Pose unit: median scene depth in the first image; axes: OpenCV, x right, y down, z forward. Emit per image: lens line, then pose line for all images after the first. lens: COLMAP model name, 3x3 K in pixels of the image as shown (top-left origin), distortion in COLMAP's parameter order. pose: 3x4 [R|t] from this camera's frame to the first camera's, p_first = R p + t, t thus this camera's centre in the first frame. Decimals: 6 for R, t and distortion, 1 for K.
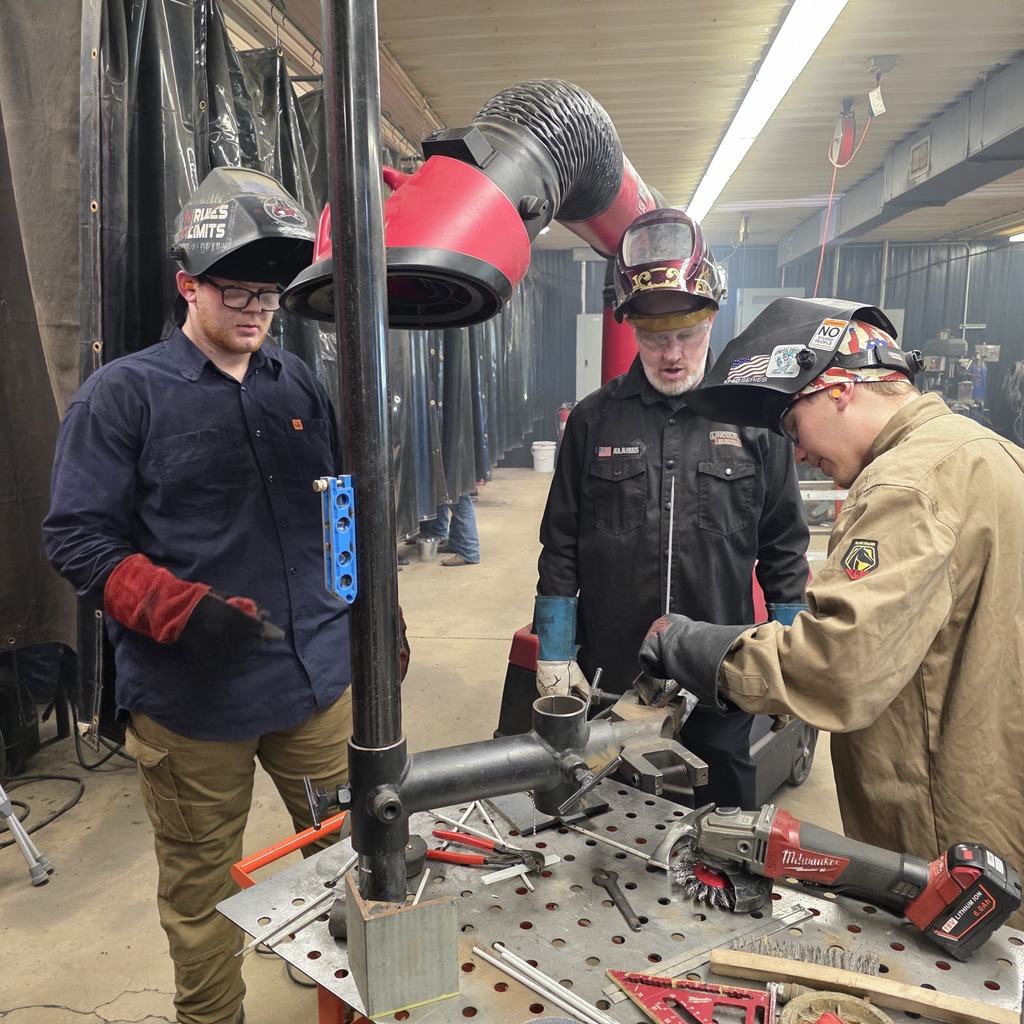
lens RADIAL K [[941.1, 0, 513.0], [0, 941.1, 502.5], [0, 0, 1]] dist [0.083534, -0.095926]
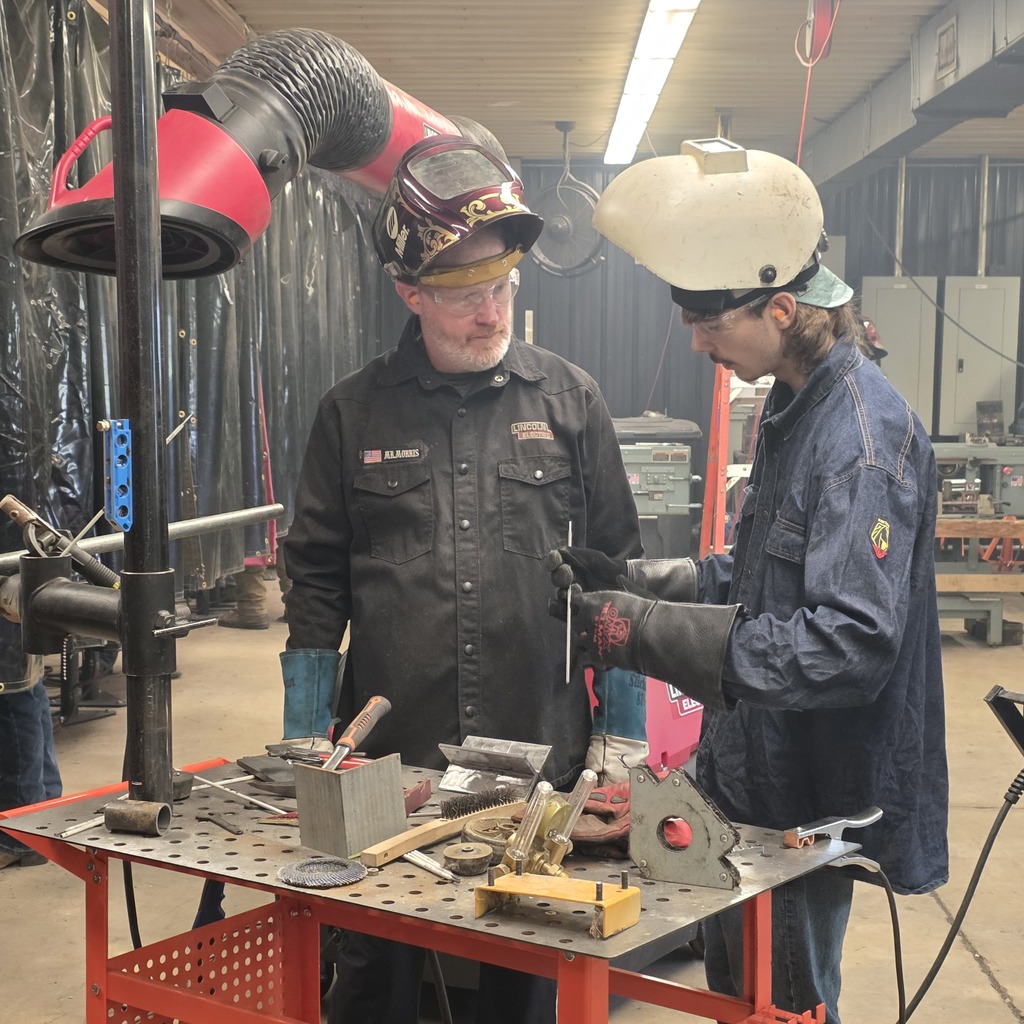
lens RADIAL K [[2003.2, 0, 512.0], [0, 2003.2, 512.0], [0, 0, 1]] dist [0.152503, -0.298916]
pose [[0.996030, 0.004957, 0.088878, 0.007056], [0.001974, 0.996973, -0.077729, 0.029623], [-0.088994, 0.077595, 0.993005, -0.158514]]
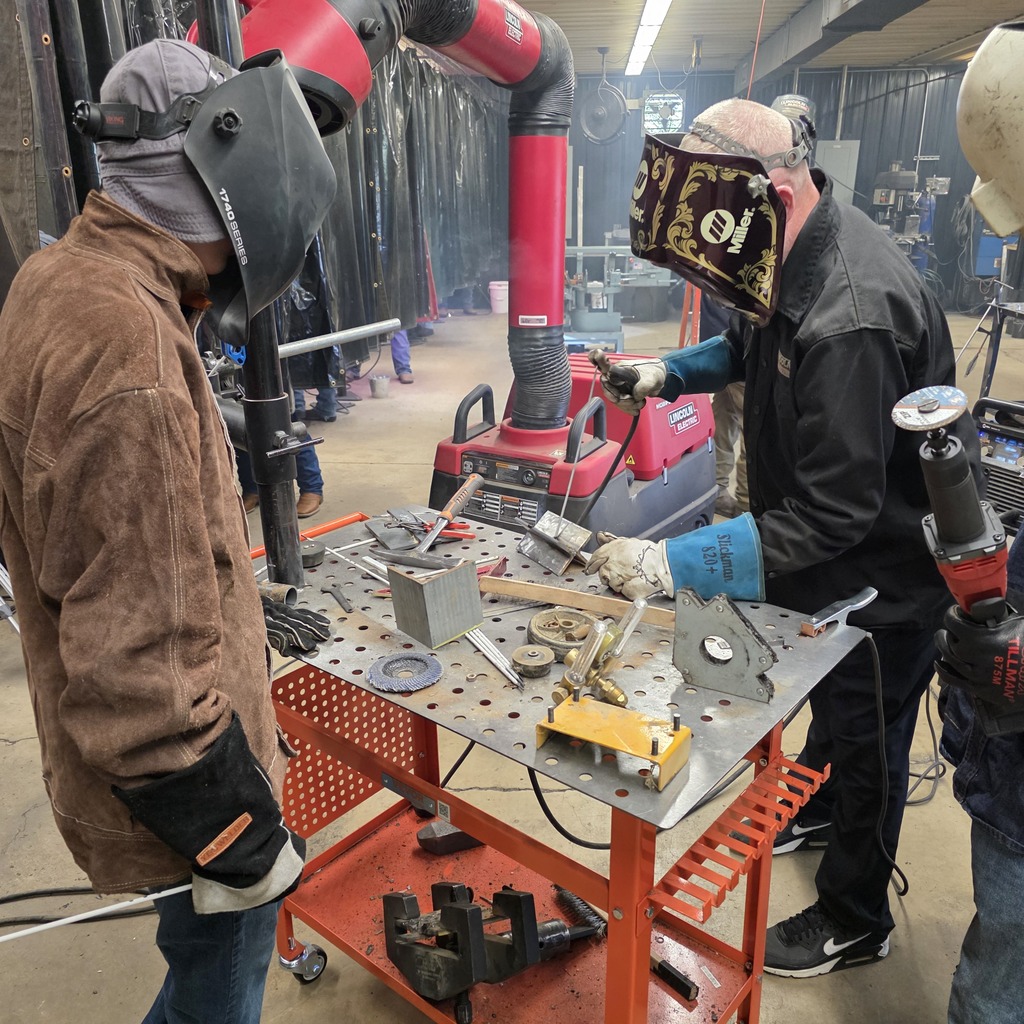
lens RADIAL K [[940.0, 0, 512.0], [0, 940.0, 512.0], [0, 0, 1]] dist [0.081811, -0.087543]
pose [[0.999557, -0.012814, 0.026861, 0.017641], [0.008110, 0.985677, 0.168451, 0.009250], [-0.028635, -0.168159, 0.985344, -0.037817]]
